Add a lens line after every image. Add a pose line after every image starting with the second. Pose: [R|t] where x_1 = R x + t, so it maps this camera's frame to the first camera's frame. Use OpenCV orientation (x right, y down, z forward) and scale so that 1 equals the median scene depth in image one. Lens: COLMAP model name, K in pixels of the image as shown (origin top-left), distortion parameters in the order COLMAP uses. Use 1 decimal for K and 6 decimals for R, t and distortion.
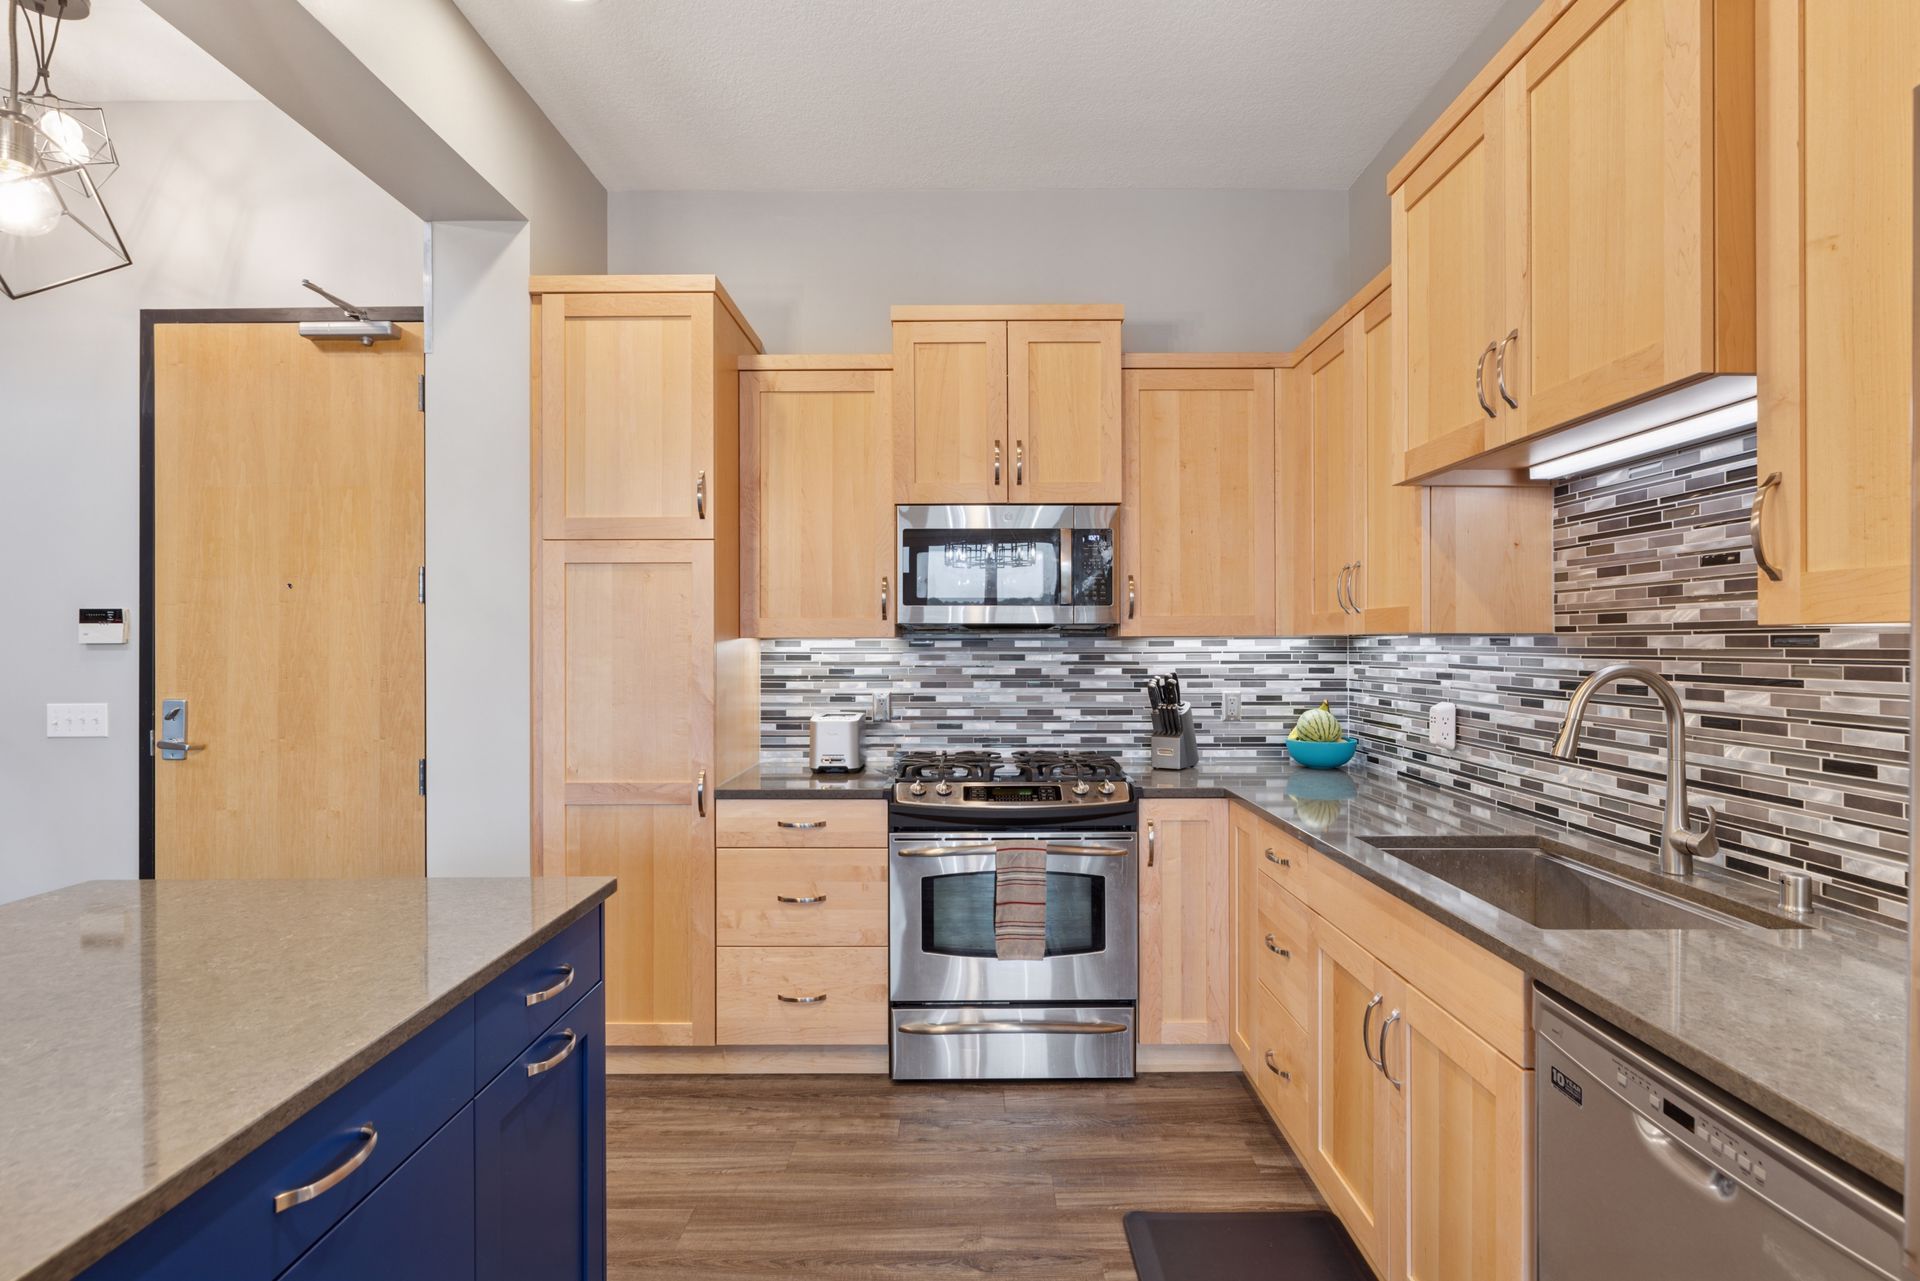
lens RADIAL K [[940.2, 0, 969.0], [0, 940.2, 640.5], [0, 0, 1]] dist [-0.001951, -0.000746]
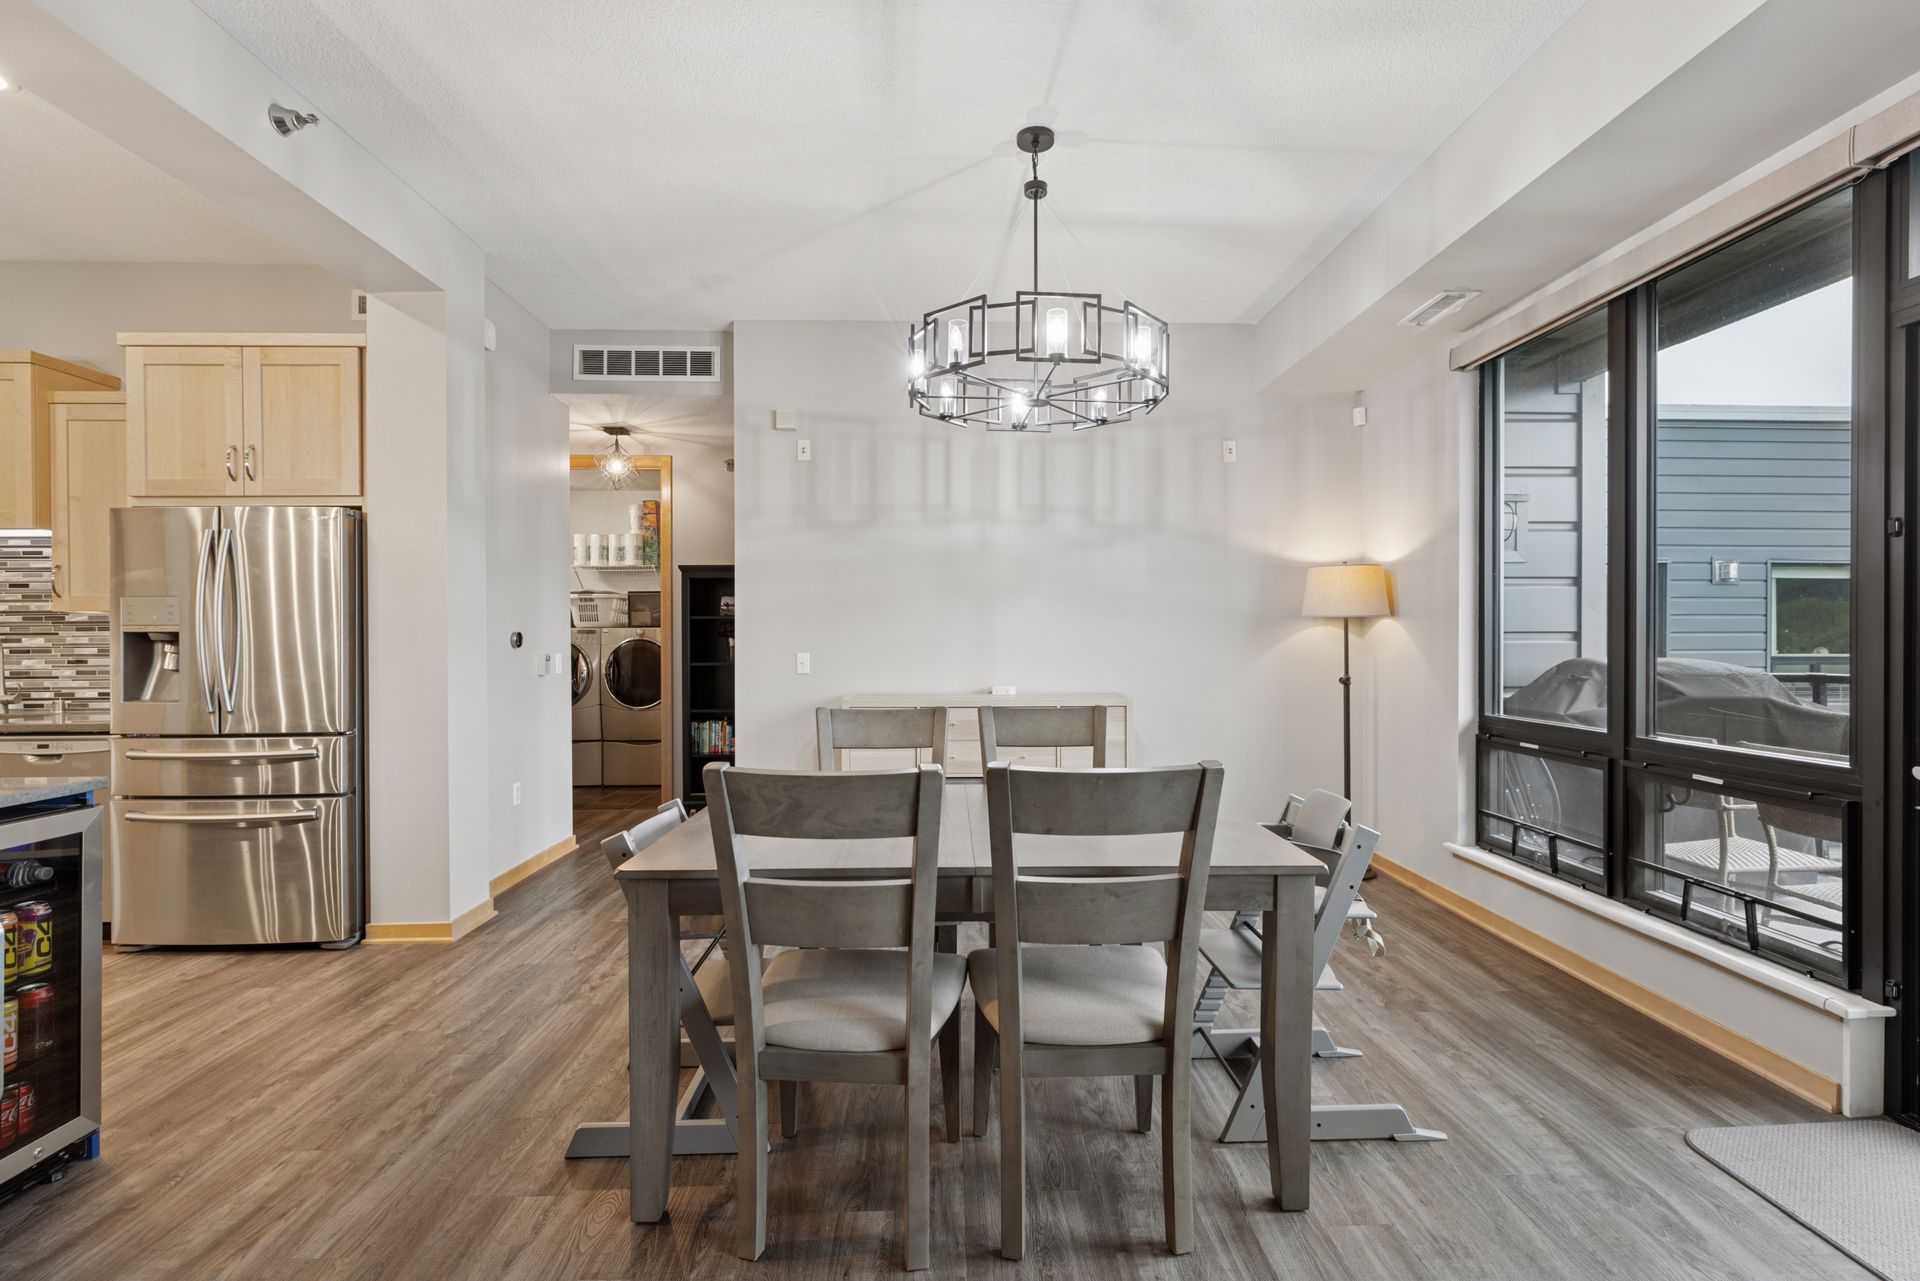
lens RADIAL K [[870.0, 0, 968.2], [0, 870.0, 644.1], [0, 0, 1]] dist [-0.003262, 0.000162]
pose [[-0.039585, -0.005366, 0.999202, -1.024217], [0.005615, 0.999969, 0.005593, 0.044473], [-0.999200, 0.005832, -0.039554, -0.912856]]
